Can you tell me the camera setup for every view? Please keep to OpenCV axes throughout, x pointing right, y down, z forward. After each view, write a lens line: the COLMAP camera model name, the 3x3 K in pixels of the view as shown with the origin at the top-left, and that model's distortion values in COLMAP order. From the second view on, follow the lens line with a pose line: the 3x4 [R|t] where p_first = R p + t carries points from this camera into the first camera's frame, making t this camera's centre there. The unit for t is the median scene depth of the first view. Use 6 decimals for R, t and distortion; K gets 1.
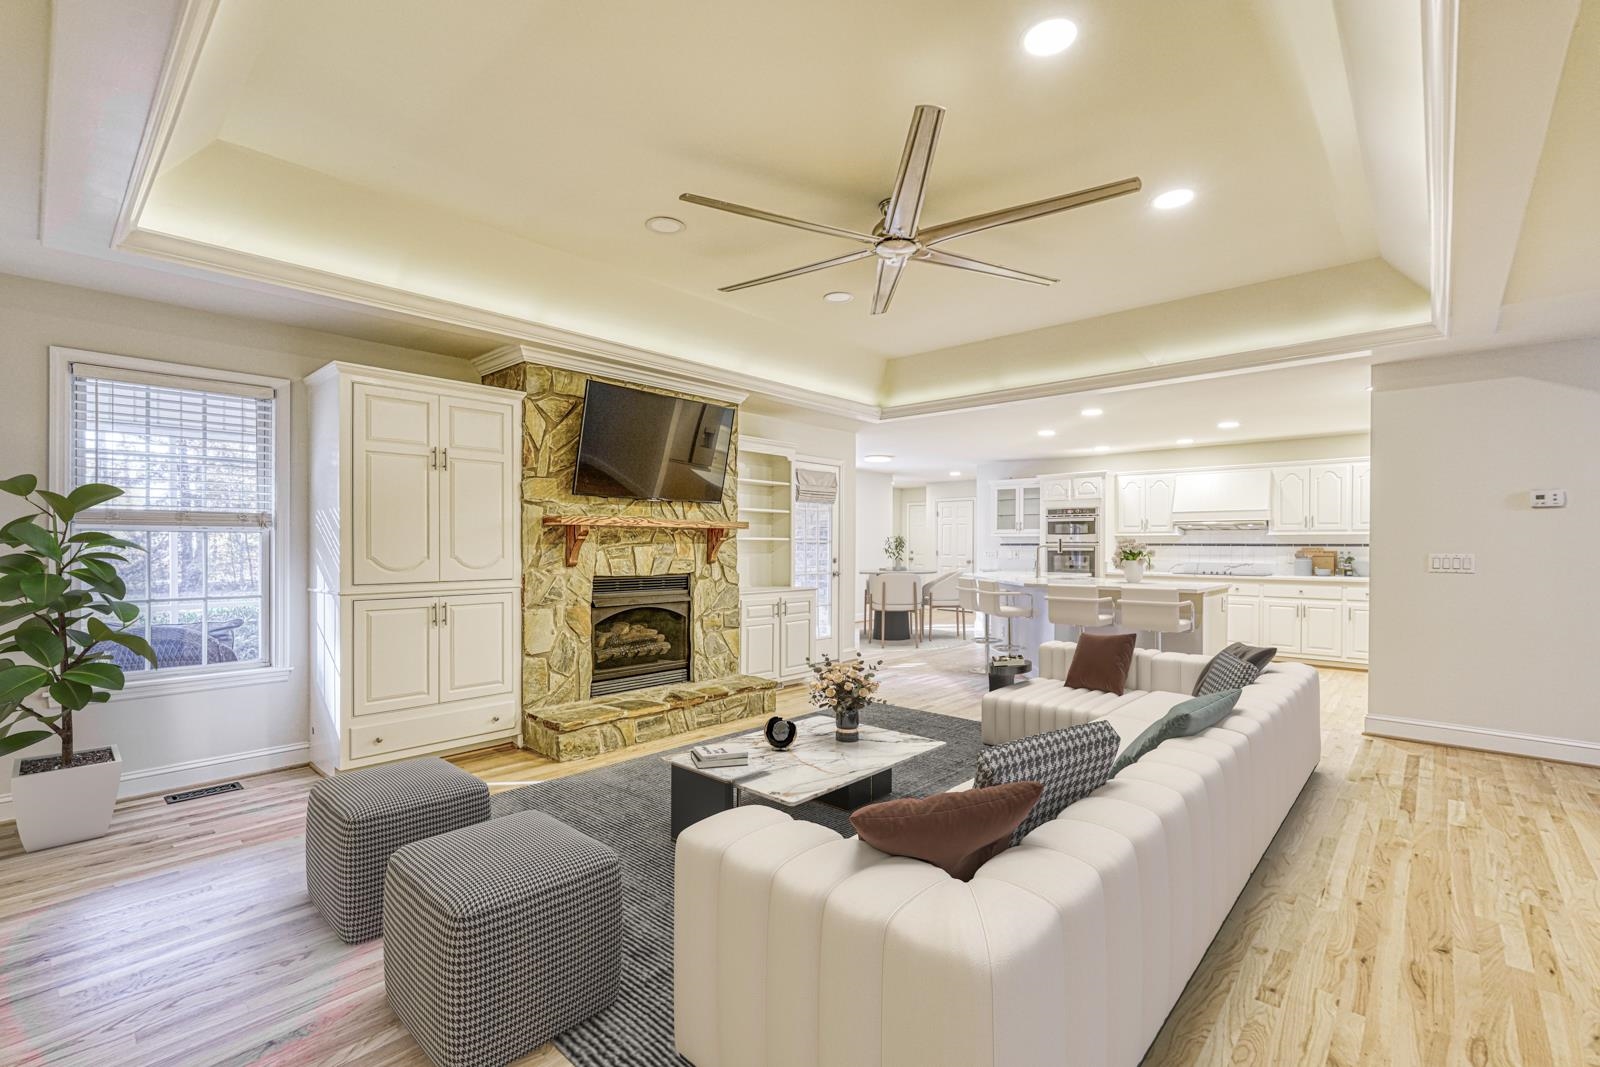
lens RADIAL K [[707.9, 0, 800.2], [0, 707.9, 544.9], [0, 0, 1]] dist [-0.007898, 0.003156]
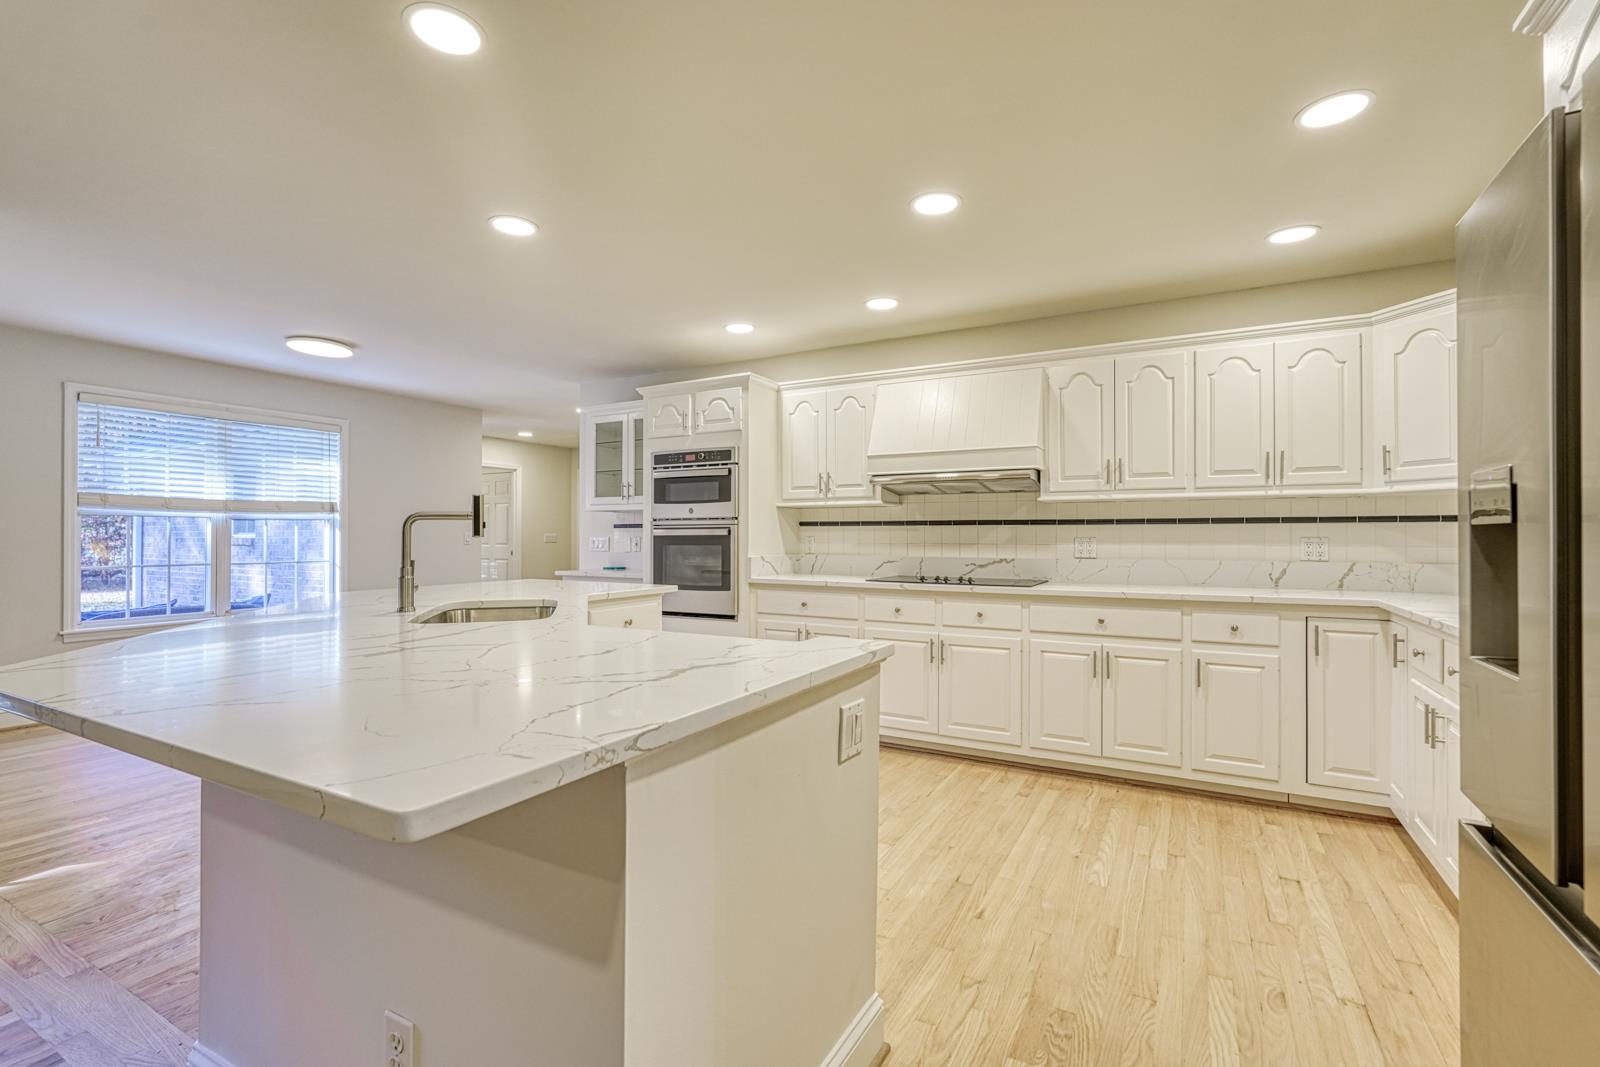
lens RADIAL K [[707.9, 0, 798.3], [0, 707.9, 533.6], [0, 0, 1]] dist [-0.007898, 0.003156]
pose [[0.973675, -0.002378, 0.227926, 0.584685], [0.003200, 0.999990, -0.003237, 0.014629], [-0.227916, 0.003881, 0.973673, 0.844659]]
